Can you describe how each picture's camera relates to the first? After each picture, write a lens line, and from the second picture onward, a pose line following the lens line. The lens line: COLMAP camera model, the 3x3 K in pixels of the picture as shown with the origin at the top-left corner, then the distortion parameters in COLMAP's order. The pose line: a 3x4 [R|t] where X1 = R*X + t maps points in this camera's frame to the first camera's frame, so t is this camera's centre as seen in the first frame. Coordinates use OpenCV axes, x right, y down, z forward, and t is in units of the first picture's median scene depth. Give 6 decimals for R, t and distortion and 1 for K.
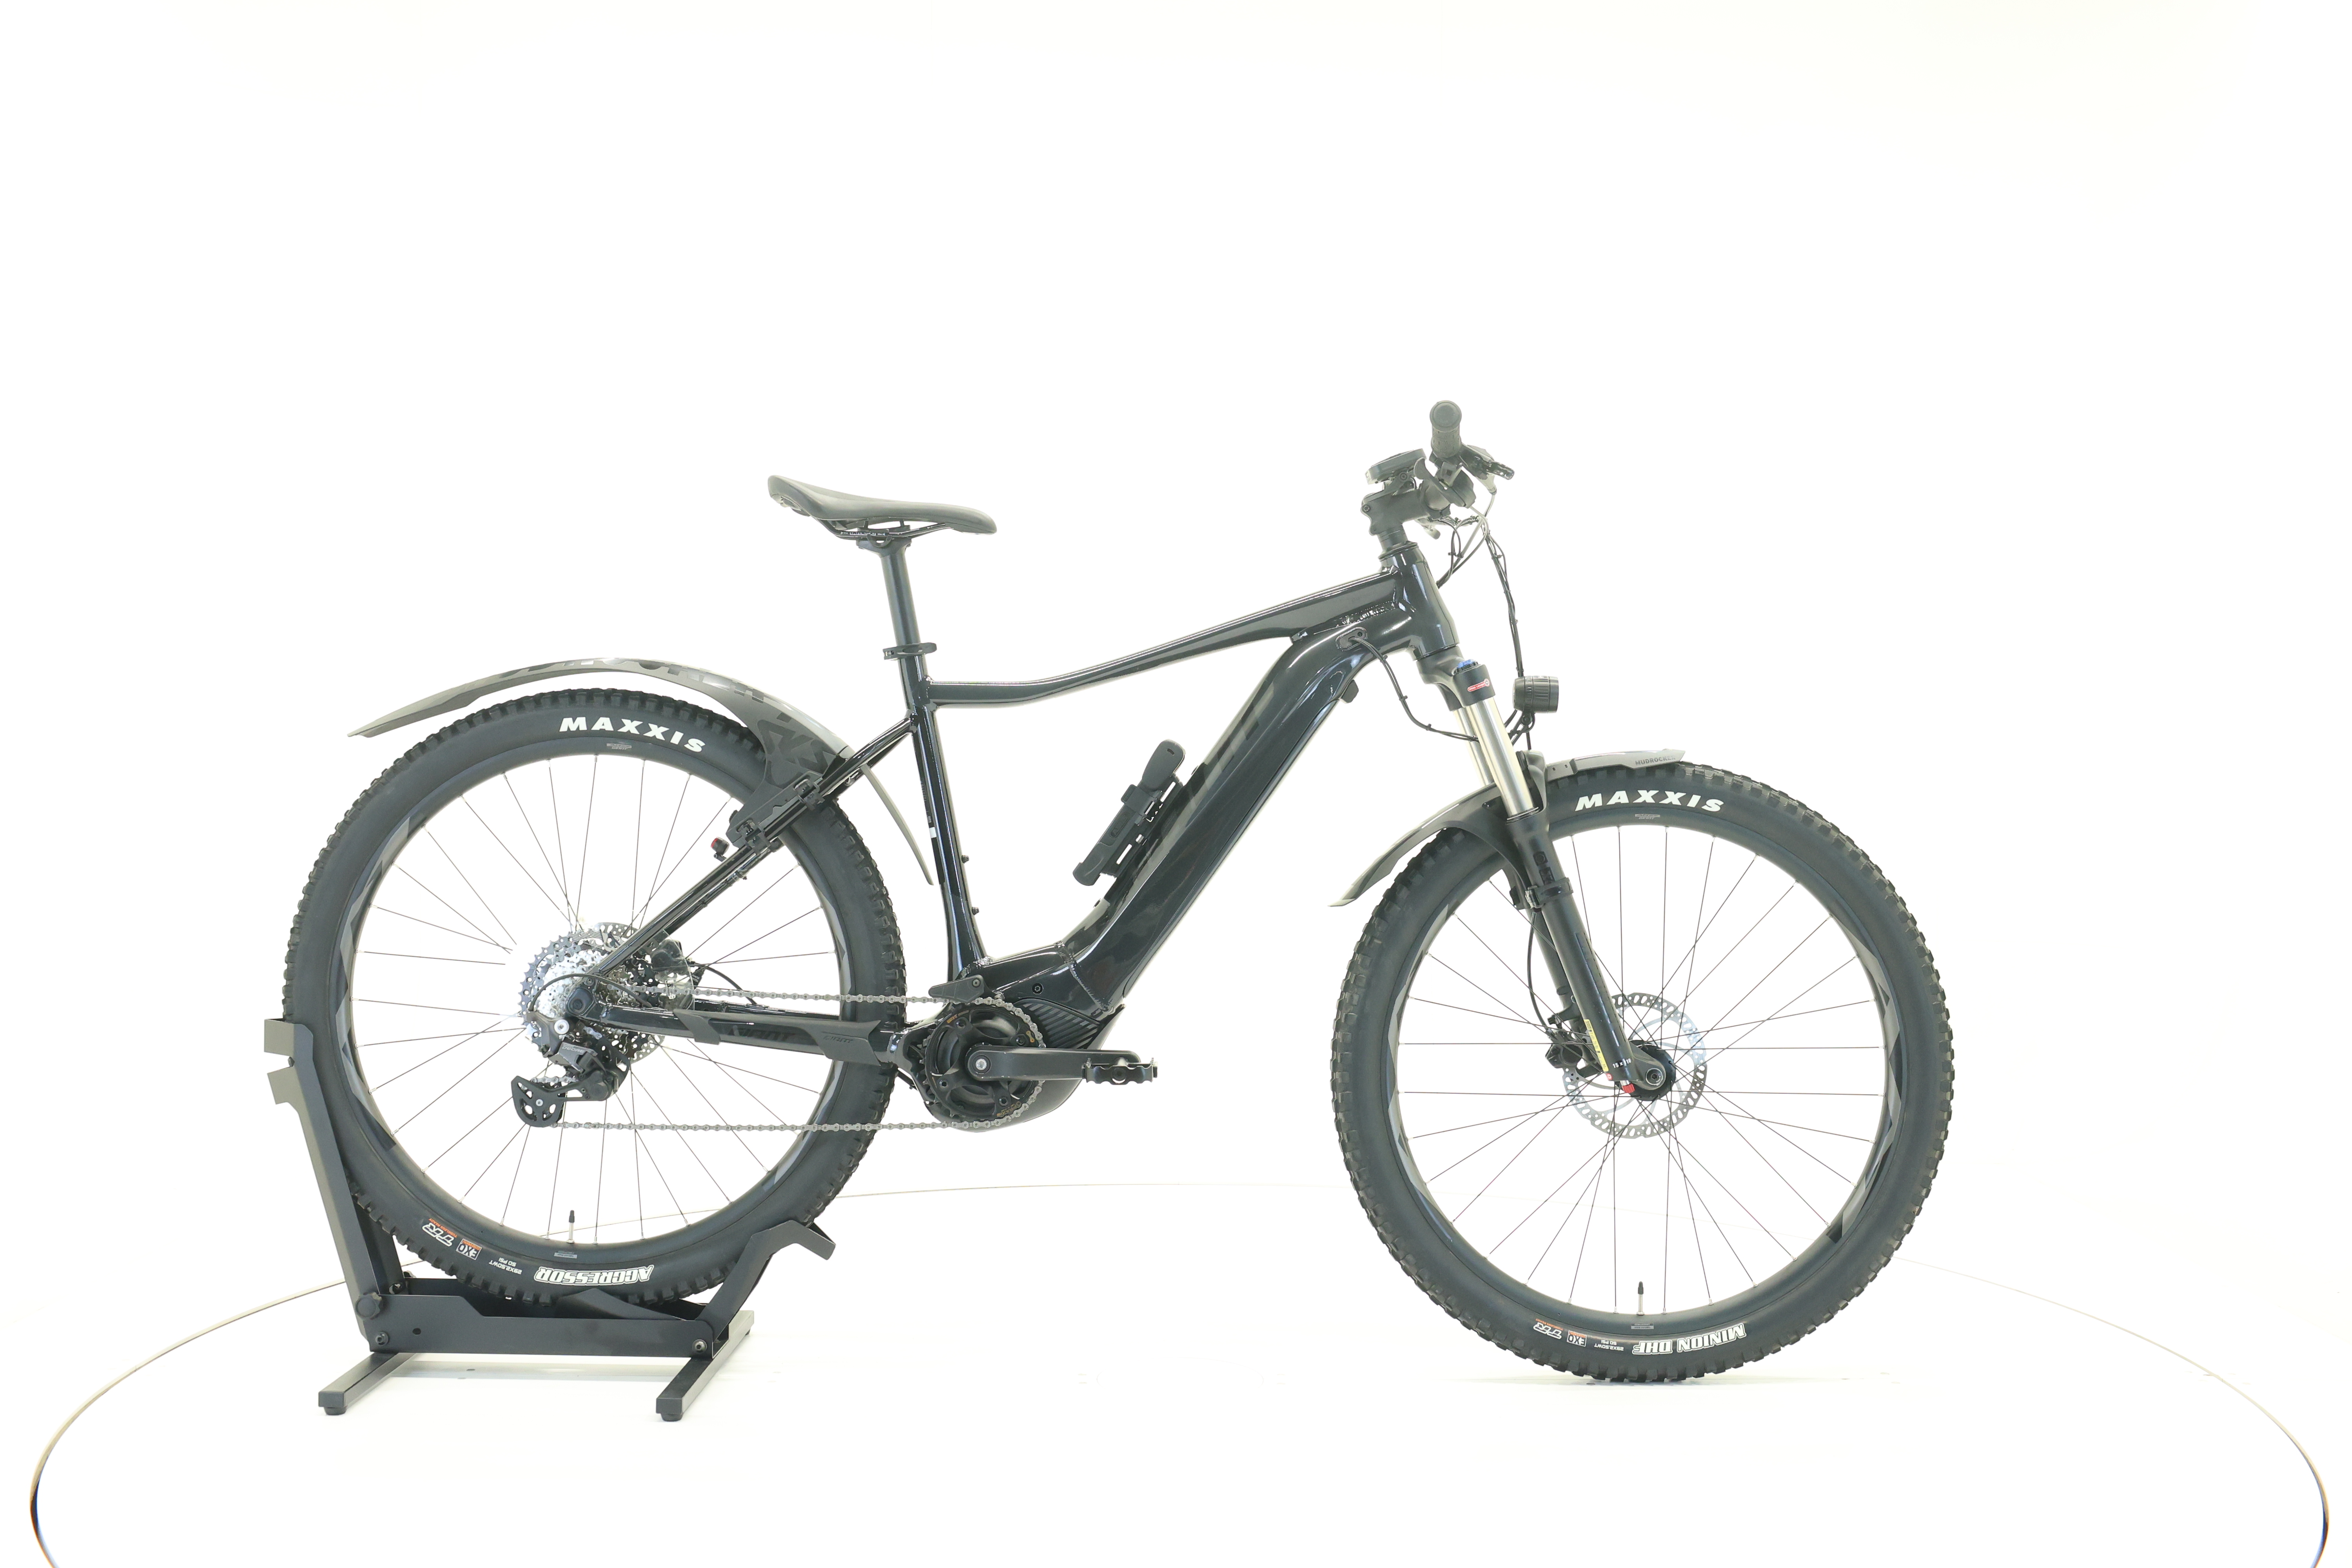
lens RADIAL K [[2478.8, 0, 1176.0], [0, 2478.8, 784.0], [0, 0, 1]] dist [0.003025, 0.002624]
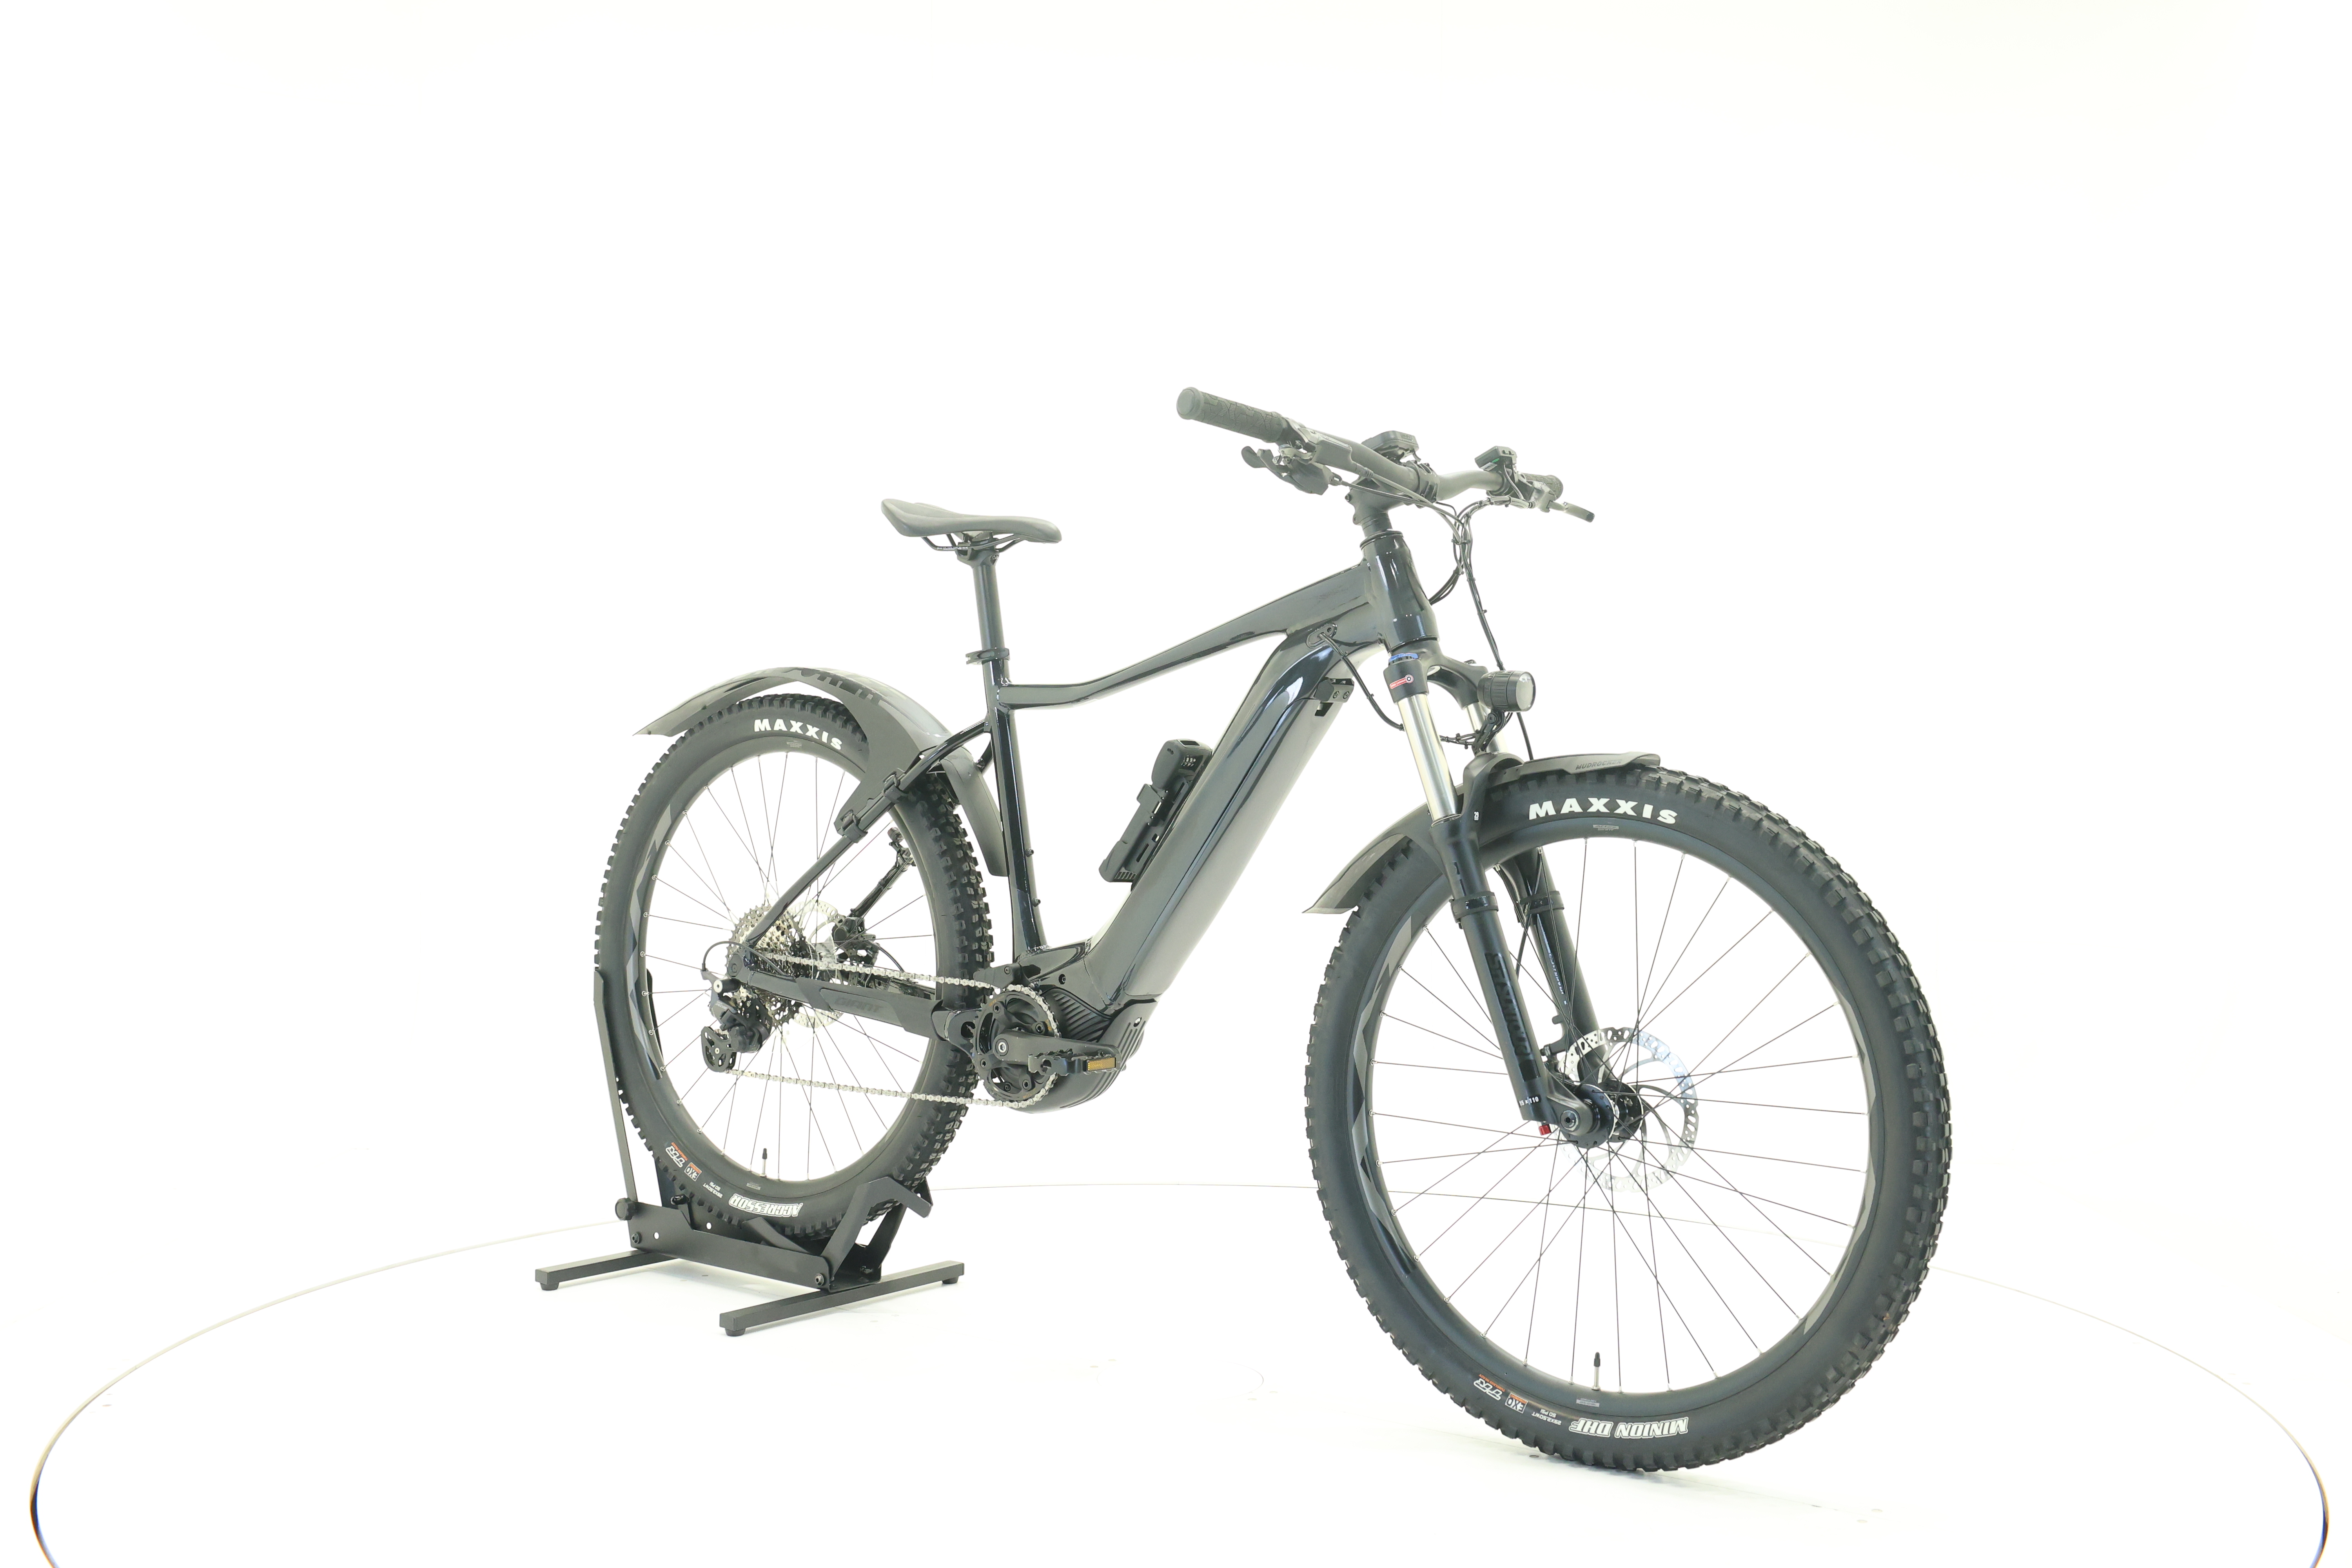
lens RADIAL K [[2478.8, 0, 1176.0], [0, 2478.8, 784.0], [0, 0, 1]] dist [0.003025, 0.002624]
pose [[0.791491, 0.012592, -0.611051, 0.606210], [-0.009979, 0.999921, 0.007679, -0.007576], [0.611099, 0.000020, 0.791554, 0.207259]]
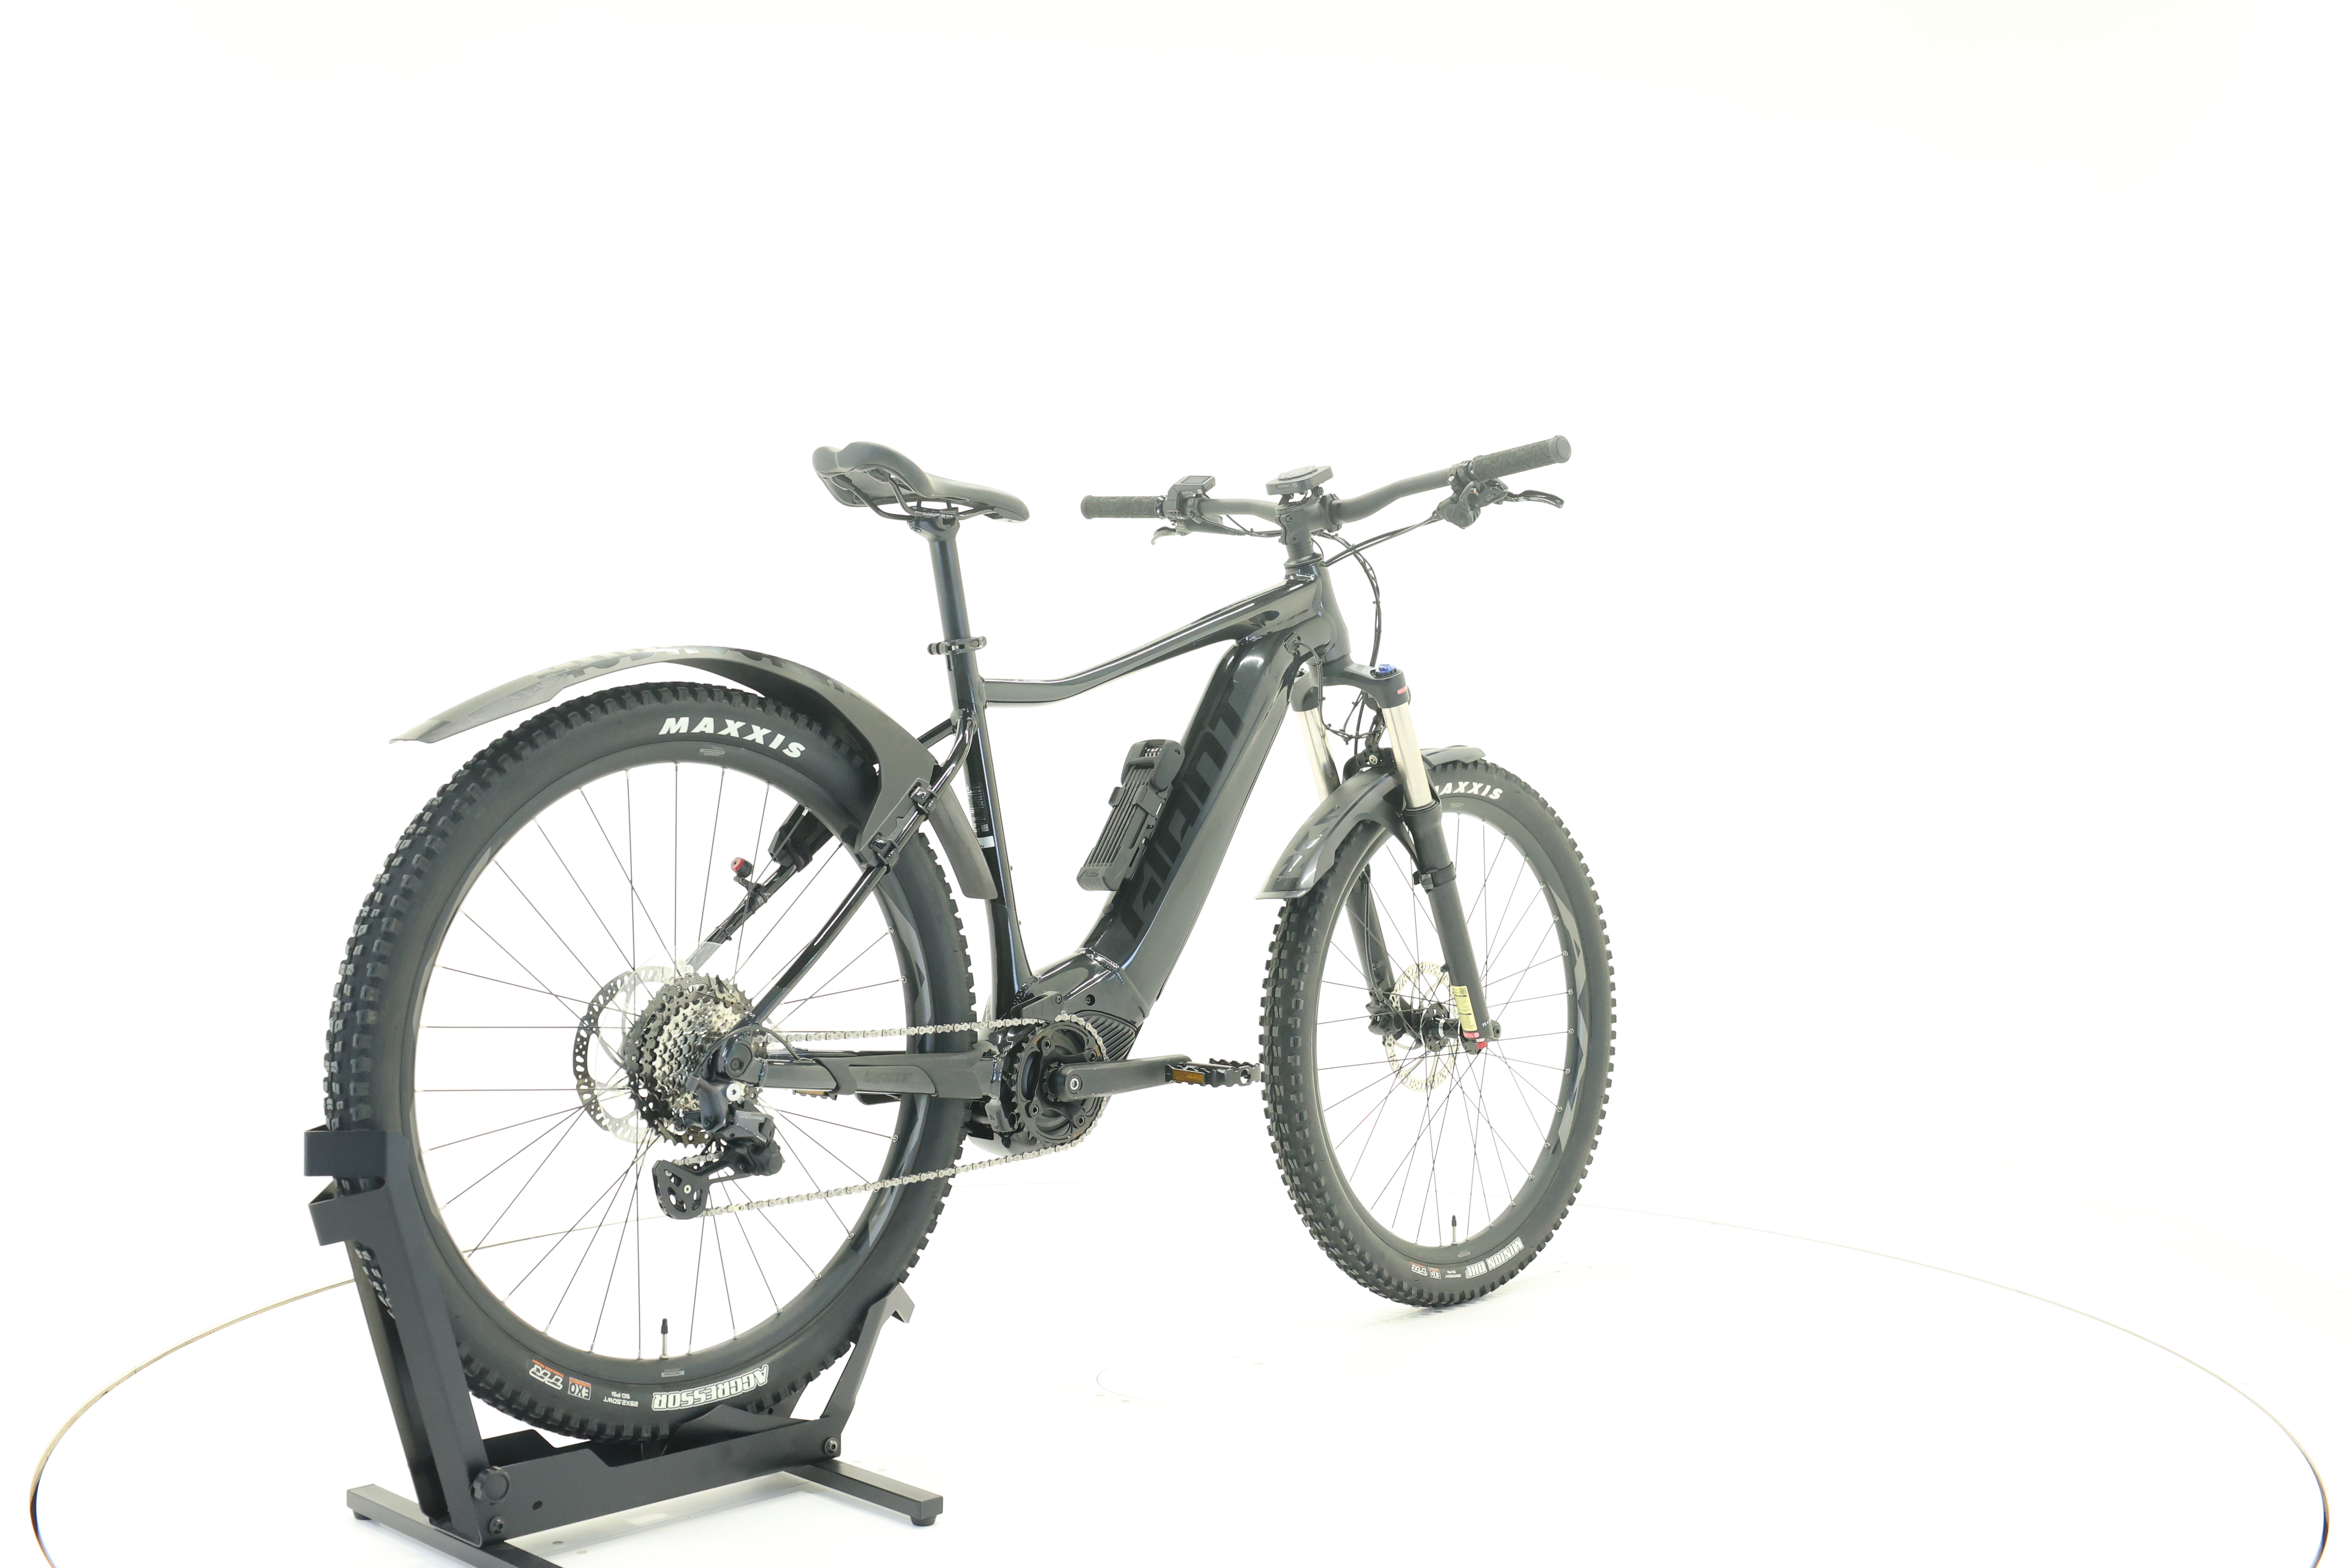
lens RADIAL K [[2478.8, 0, 1176.0], [0, 2478.8, 784.0], [0, 0, 1]] dist [0.003025, 0.002624]
pose [[0.684499, -0.018968, 0.728767, -0.723050], [0.016766, 0.999807, 0.010275, -0.010379], [-0.728821, 0.005185, 0.684685, 0.315244]]
